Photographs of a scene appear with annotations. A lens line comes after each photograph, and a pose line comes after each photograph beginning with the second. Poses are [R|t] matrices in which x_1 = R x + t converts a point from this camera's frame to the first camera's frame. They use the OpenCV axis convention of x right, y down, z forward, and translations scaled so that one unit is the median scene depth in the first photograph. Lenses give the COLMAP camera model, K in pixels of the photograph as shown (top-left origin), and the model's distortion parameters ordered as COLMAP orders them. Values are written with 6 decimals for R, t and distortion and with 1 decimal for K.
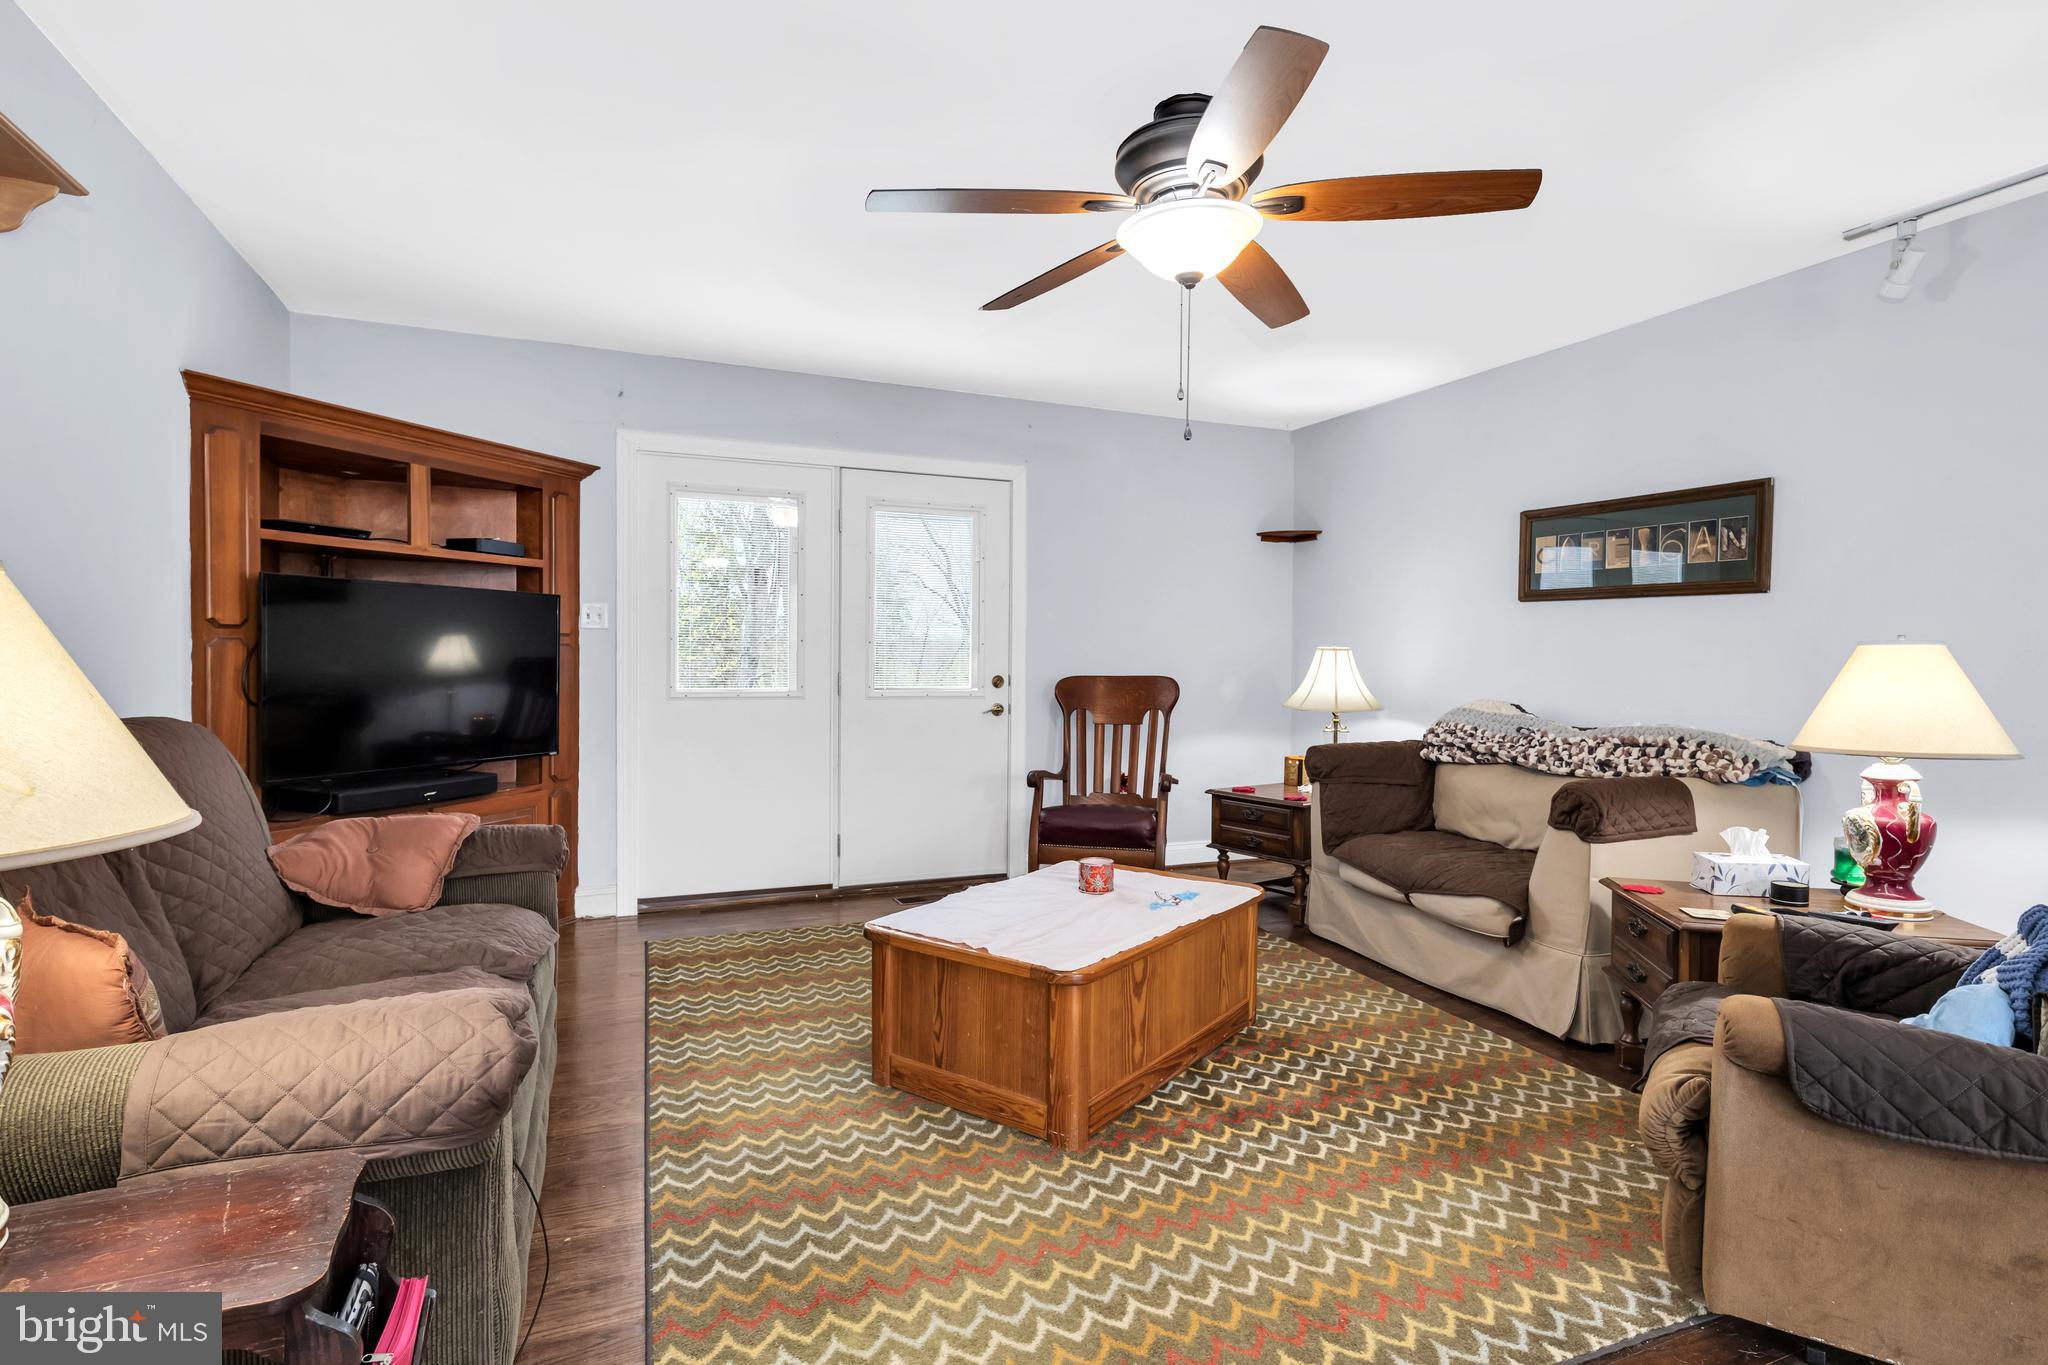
lens RADIAL K [[1005.8, 0, 1019.3], [0, 1005.8, 680.7], [0, 0, 1]] dist [0.009282, -0.000776]
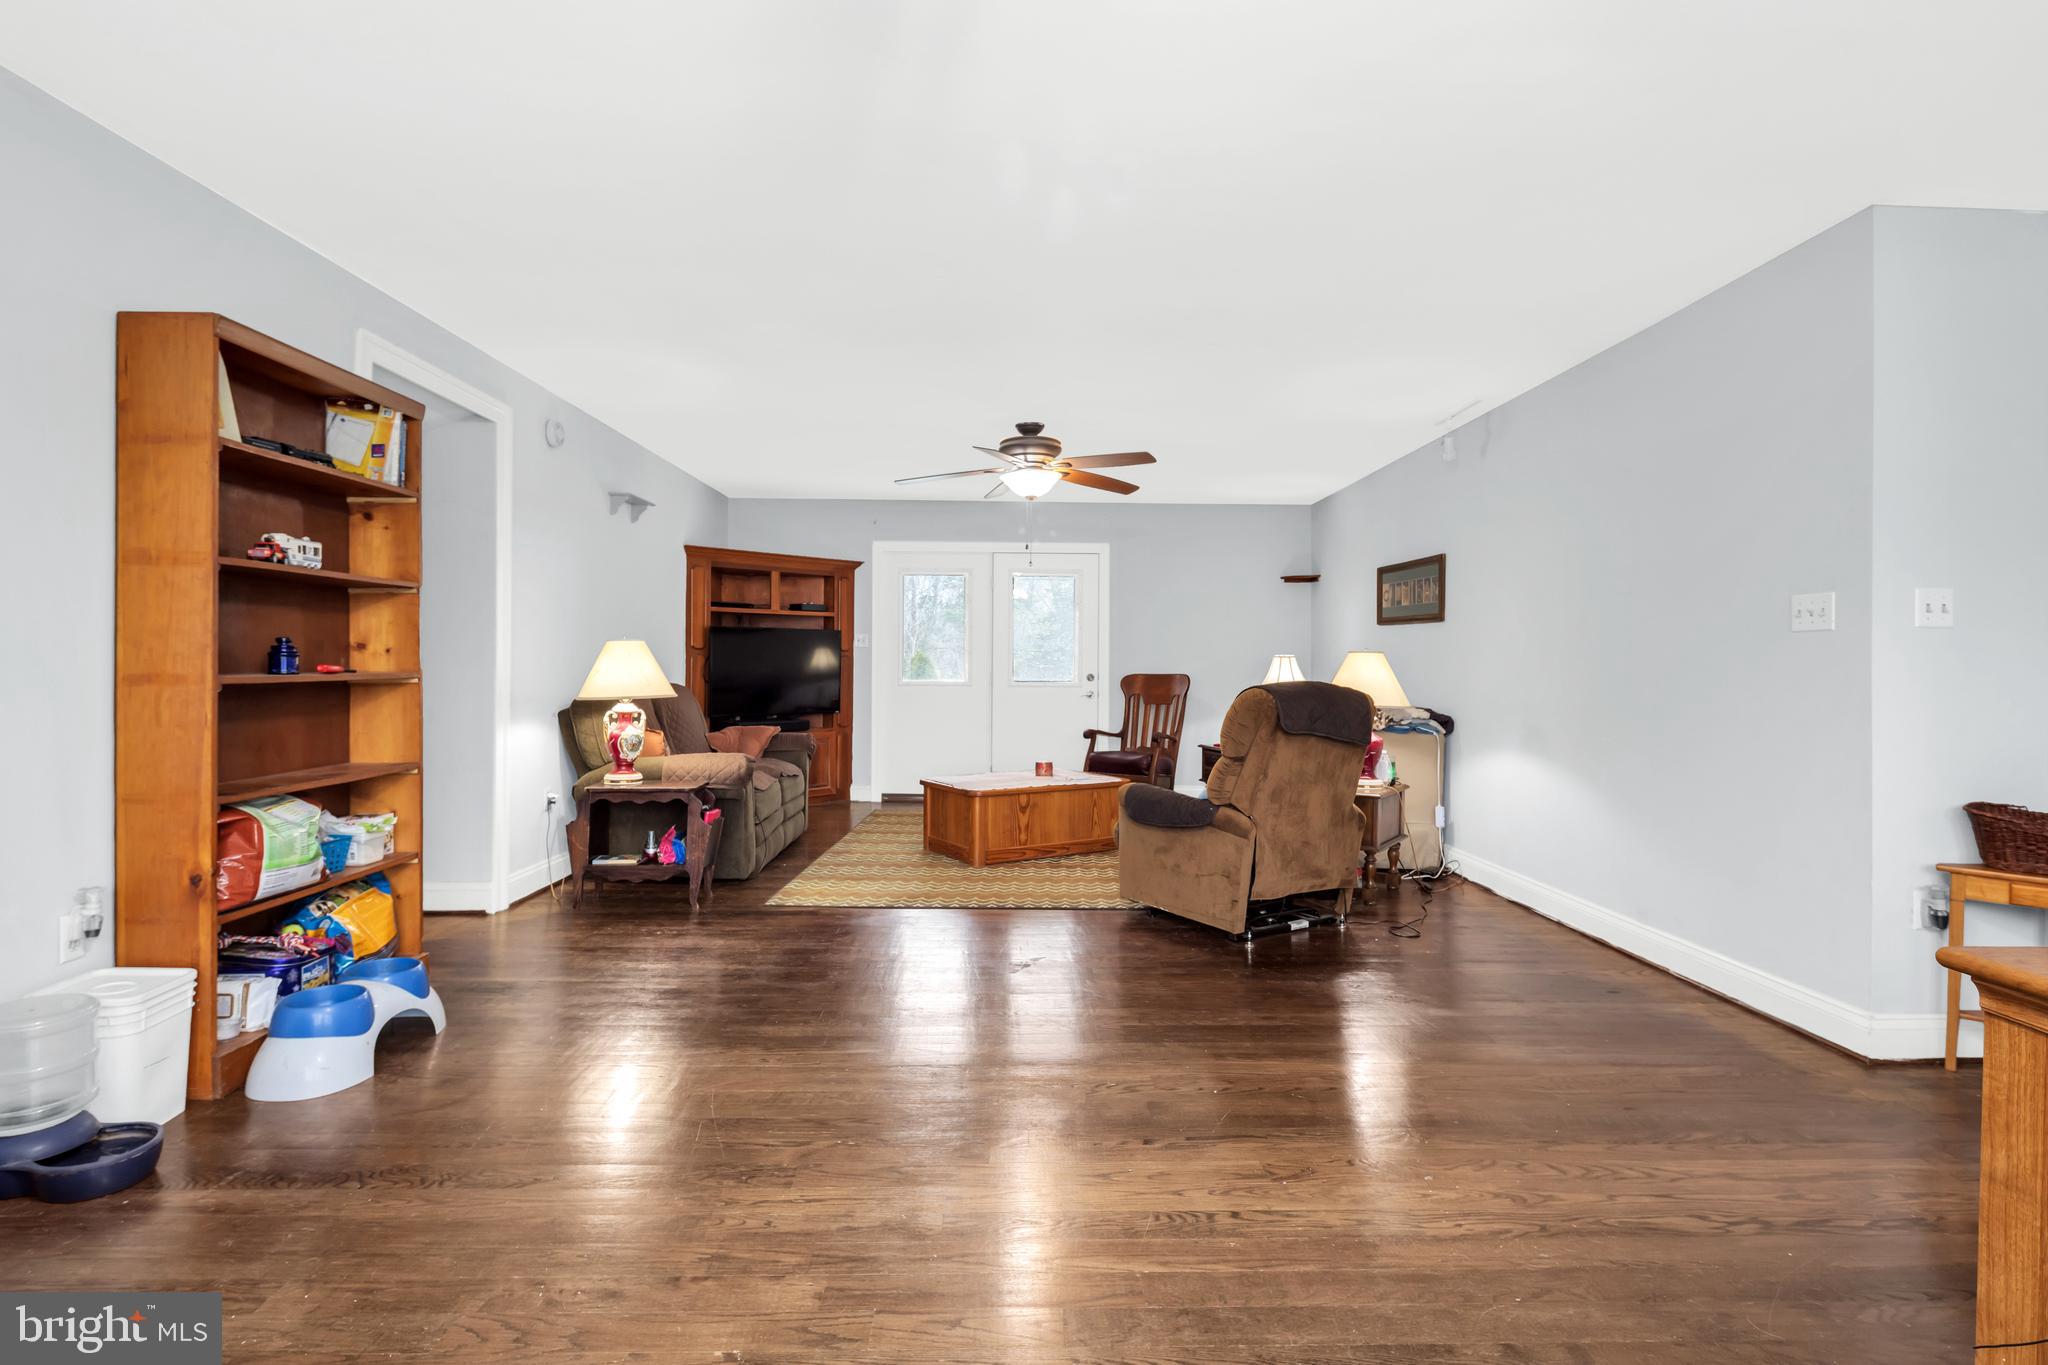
lens RADIAL K [[1005.8, 0, 1028.1], [0, 1005.8, 675.8], [0, 0, 1]] dist [0.009282, -0.000776]
pose [[0.930175, 0.002130, -0.367109, 0.588948], [-0.007889, 0.999868, -0.014189, 0.026519], [0.367030, 0.016094, 0.930070, -0.667244]]
